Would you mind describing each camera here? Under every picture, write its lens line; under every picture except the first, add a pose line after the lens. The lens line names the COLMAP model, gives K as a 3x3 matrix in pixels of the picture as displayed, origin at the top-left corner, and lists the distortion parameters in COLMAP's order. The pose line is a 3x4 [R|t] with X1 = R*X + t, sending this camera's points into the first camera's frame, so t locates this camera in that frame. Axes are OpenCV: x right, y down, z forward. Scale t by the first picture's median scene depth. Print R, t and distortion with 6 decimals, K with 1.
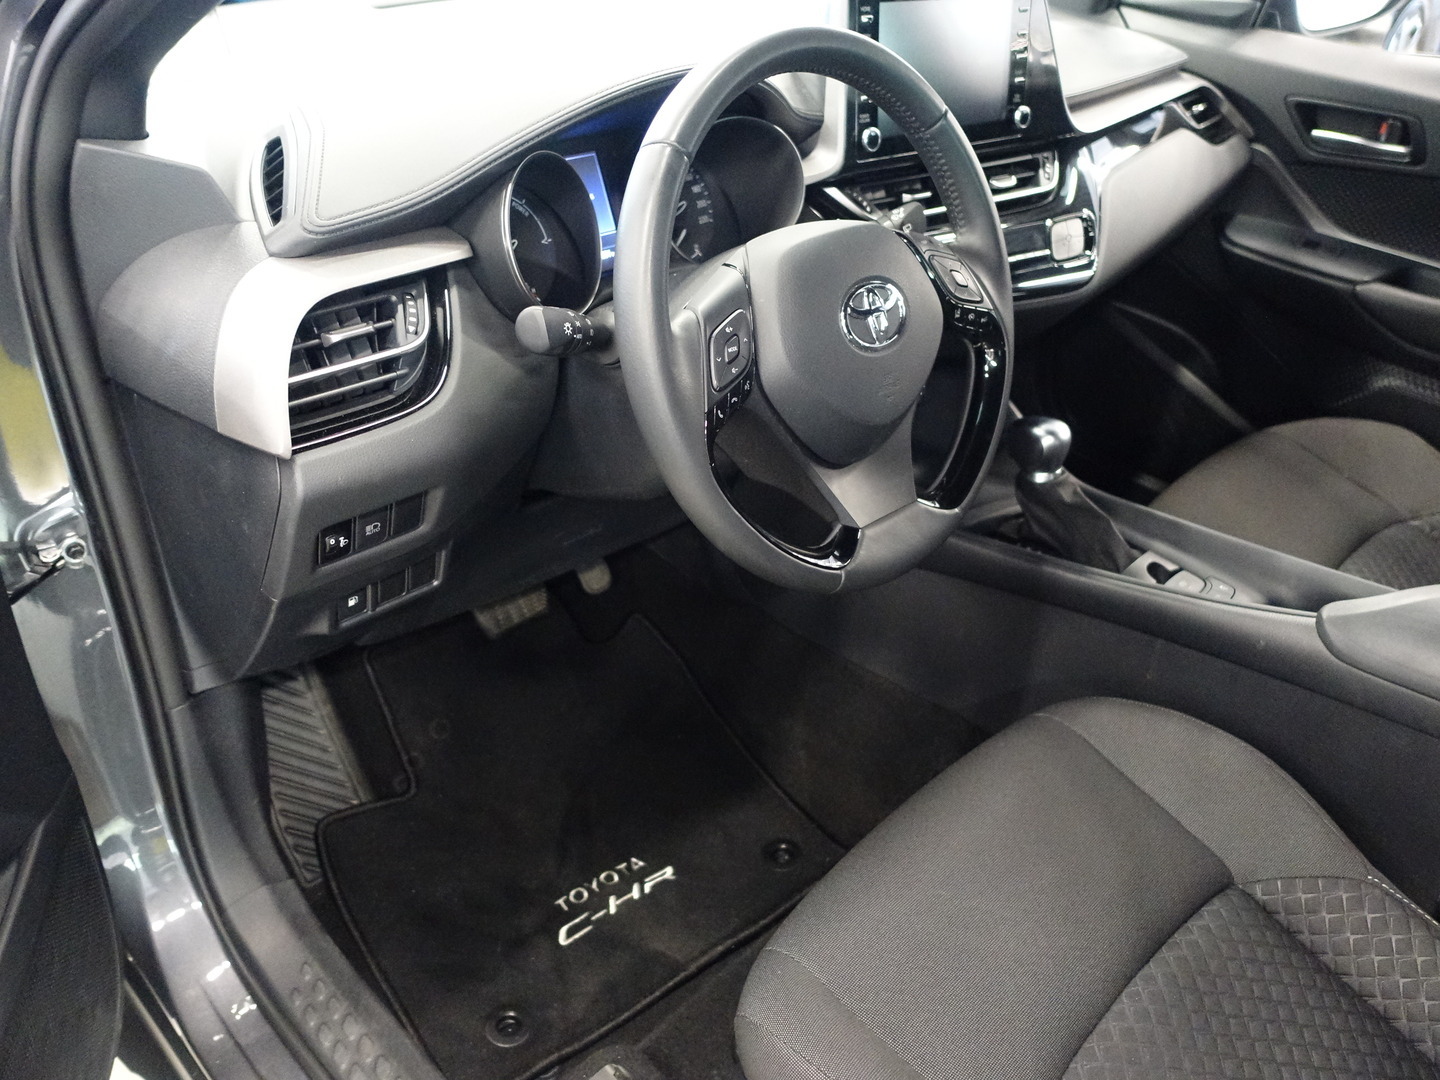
lens RADIAL K [[1104.3, 0, 727.4], [0, 1104.3, 527.5], [0, 0, 1]] dist [0.005446, -0.023401]
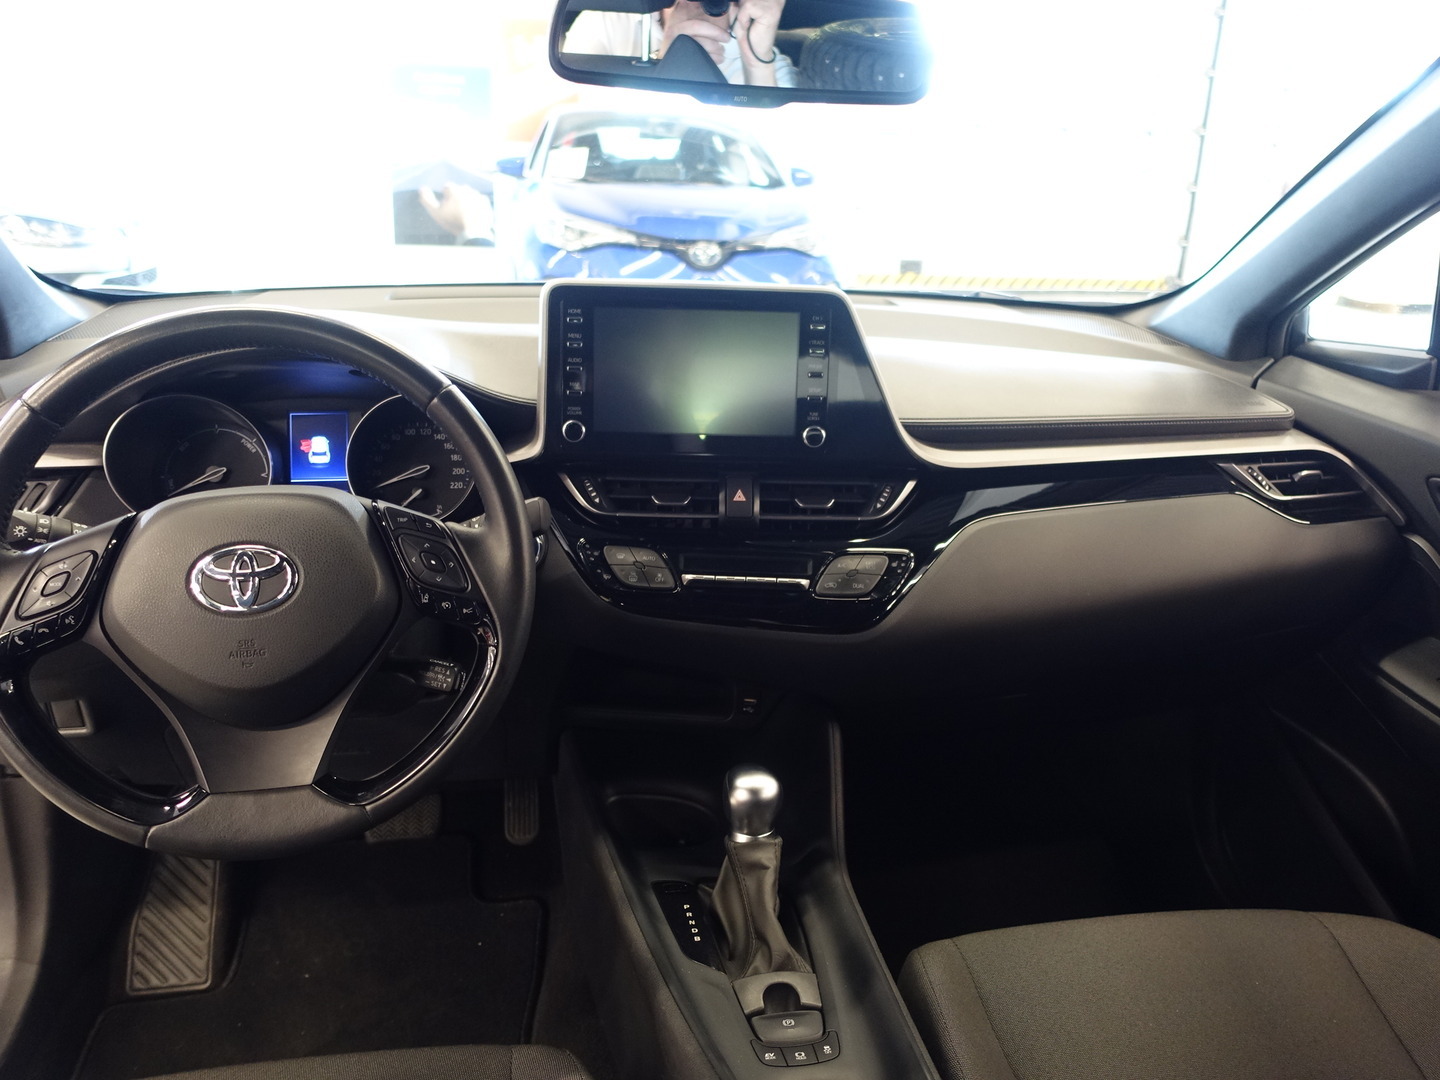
lens RADIAL K [[1104.3, 0, 710.7], [0, 1104.3, 550.1], [0, 0, 1]] dist [0.005446, -0.023401]
pose [[0.817875, 0.169251, -0.549941, 0.791183], [-0.300316, 0.940816, -0.157083, -0.128714], [0.490806, 0.293631, 0.820299, 0.268203]]
